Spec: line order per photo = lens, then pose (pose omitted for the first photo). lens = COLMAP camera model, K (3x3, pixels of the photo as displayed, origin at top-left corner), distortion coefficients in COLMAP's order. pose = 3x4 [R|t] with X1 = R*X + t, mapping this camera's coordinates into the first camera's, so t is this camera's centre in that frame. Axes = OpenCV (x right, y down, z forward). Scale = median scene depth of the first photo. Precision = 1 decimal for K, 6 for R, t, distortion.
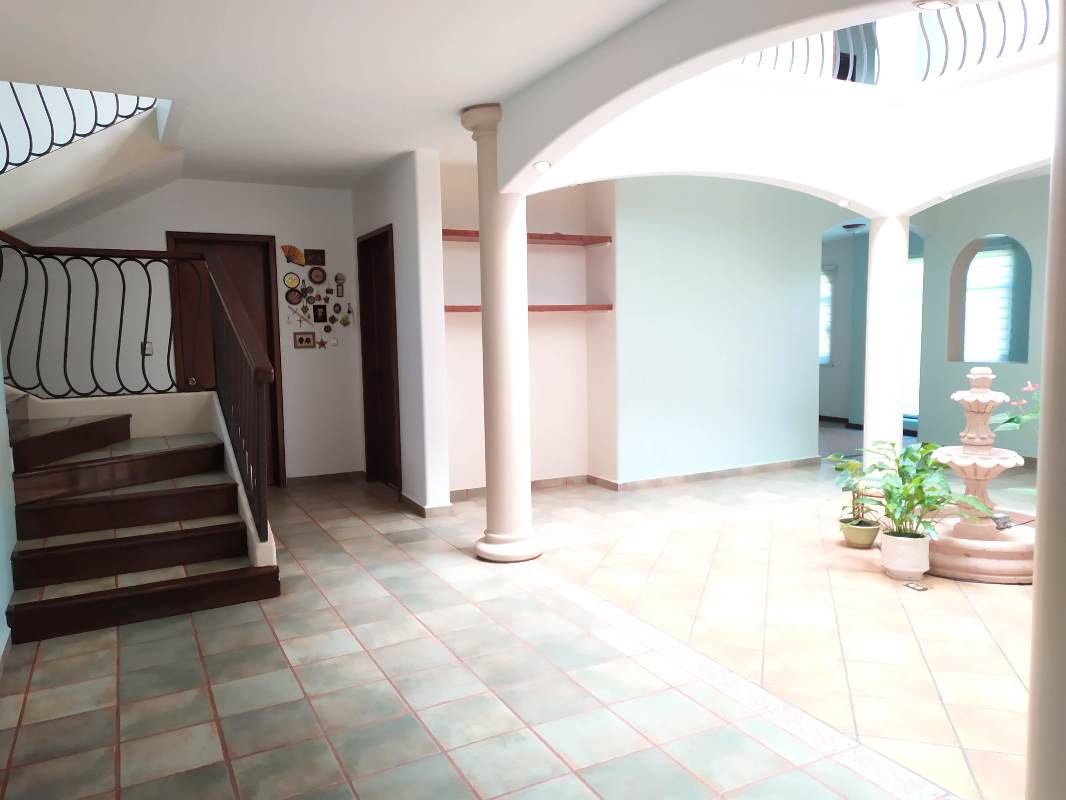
lens RADIAL K [[790.5, 0, 533.0], [0, 790.5, 400.0], [0, 0, 1]] dist [0.037972, -0.003840]
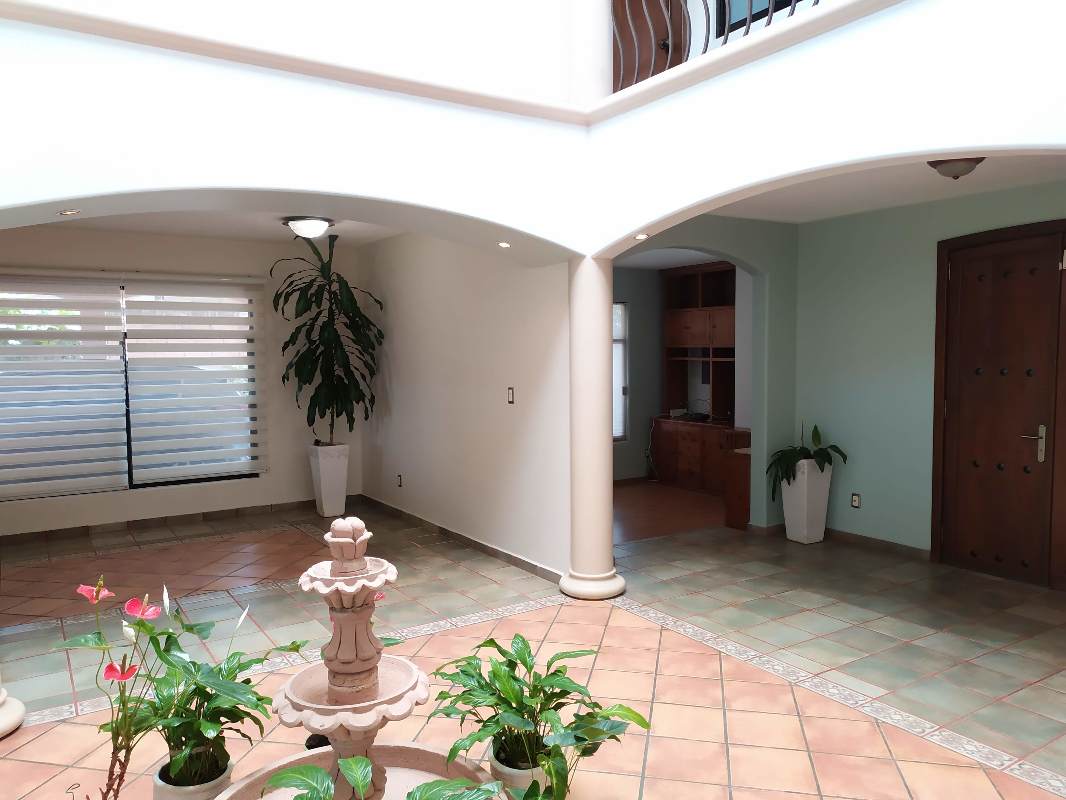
lens RADIAL K [[790.5, 0, 533.0], [0, 790.5, 400.0], [0, 0, 1]] dist [0.037972, -0.003840]
pose [[-0.995792, 0.027755, -0.087340, 0.709931], [0.013096, 0.986352, 0.164127, -0.292088], [0.090704, 0.162292, -0.982565, 2.237290]]
